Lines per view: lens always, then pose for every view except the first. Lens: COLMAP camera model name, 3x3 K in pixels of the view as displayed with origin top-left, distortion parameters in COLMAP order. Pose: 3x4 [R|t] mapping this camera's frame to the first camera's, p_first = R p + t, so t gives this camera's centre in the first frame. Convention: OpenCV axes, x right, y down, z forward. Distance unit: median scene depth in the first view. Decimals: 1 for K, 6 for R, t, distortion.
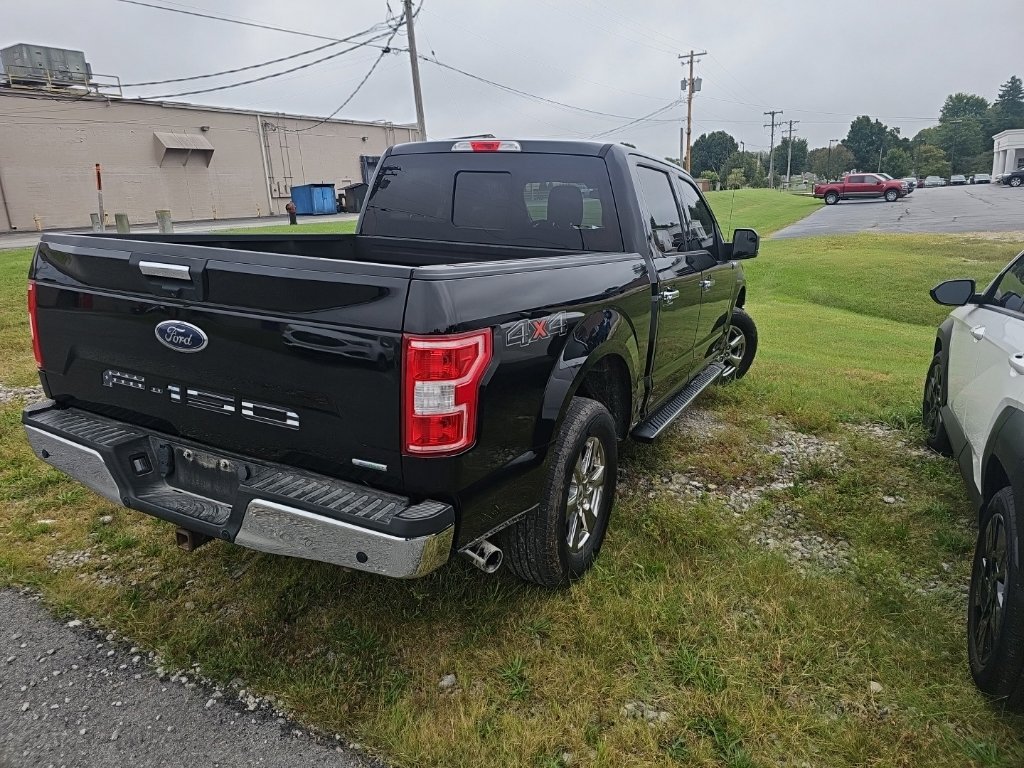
lens RADIAL K [[708.8, 0, 496.6], [0, 708.8, 356.6], [0, 0, 1]] dist [0.065095, -0.053684]
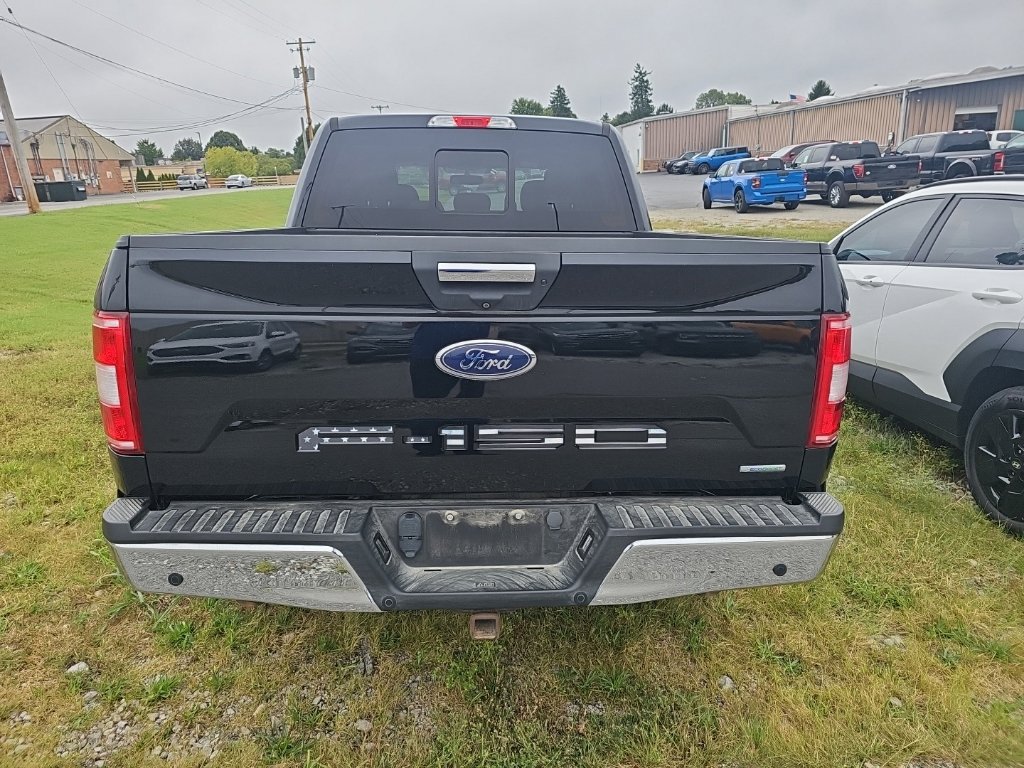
lens RADIAL K [[709.3, 0, 485.0], [0, 709.3, 365.1], [0, 0, 1]] dist [0.064889, -0.054633]
pose [[0.851349, -0.141405, 0.505182, -0.743553], [0.130761, 0.989792, 0.056688, -0.059195], [-0.508041, 0.017797, 0.861149, 0.325928]]
